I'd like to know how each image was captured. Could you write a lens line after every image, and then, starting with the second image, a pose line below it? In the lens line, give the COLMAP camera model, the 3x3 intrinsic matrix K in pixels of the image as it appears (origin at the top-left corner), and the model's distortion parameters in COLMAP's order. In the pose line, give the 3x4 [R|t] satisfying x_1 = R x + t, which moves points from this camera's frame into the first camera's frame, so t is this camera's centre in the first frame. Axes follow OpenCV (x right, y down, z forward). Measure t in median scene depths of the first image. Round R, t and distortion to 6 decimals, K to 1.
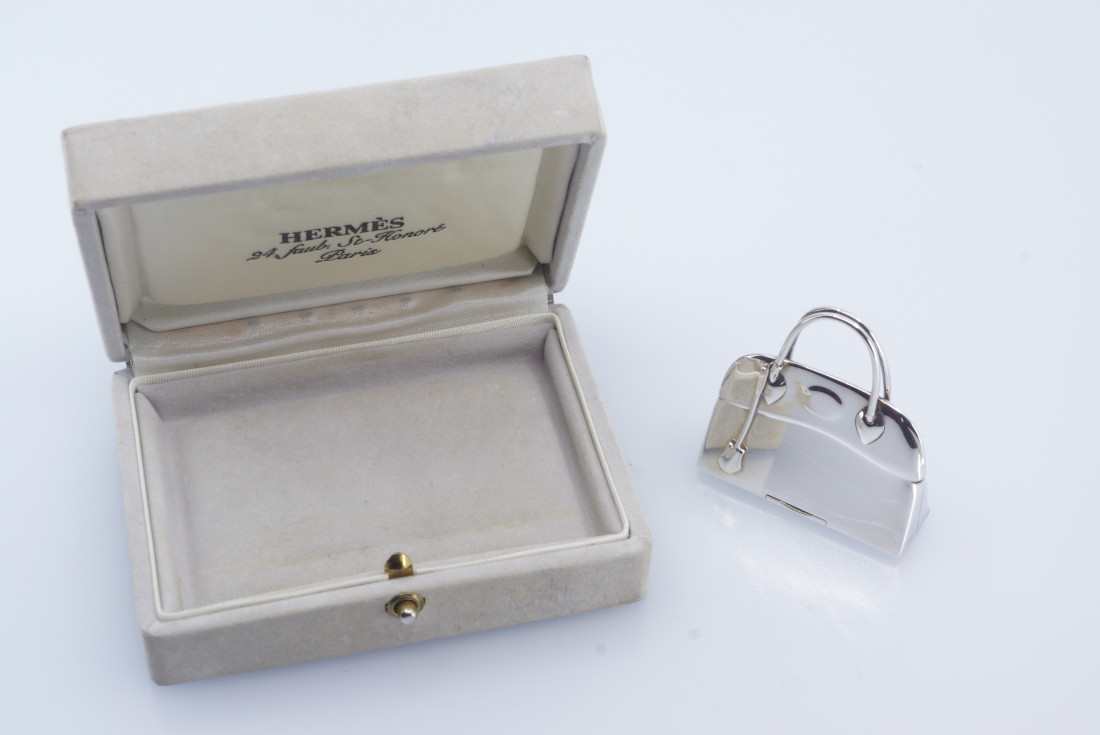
lens RADIAL K [[2097.1, 0, 550.0], [0, 2097.1, 367.5], [0, 0, 1]] dist [-0.004267, -1.934724]
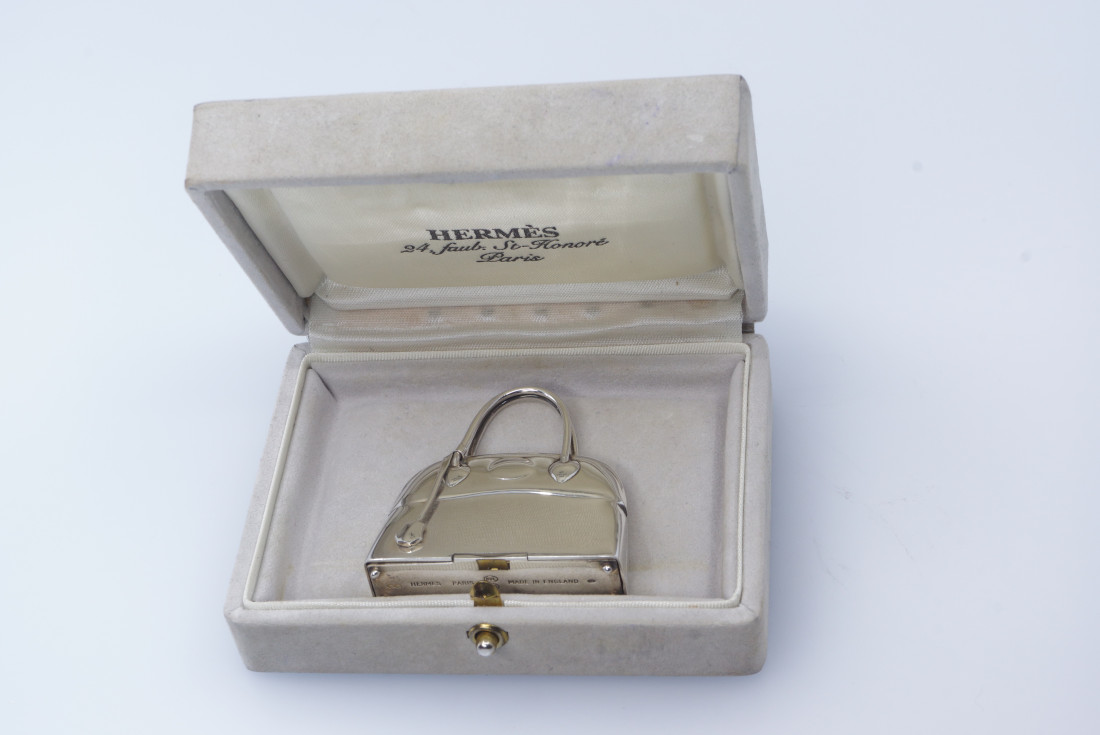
lens RADIAL K [[2097.1, 0, 550.0], [0, 2097.1, 367.5], [0, 0, 1]] dist [-0.004267, -1.934724]
pose [[0.926297, 0.140254, -0.349718, 0.265973], [-0.124807, 0.989954, 0.066444, -0.071909], [0.355524, -0.017900, 0.934496, 0.121551]]
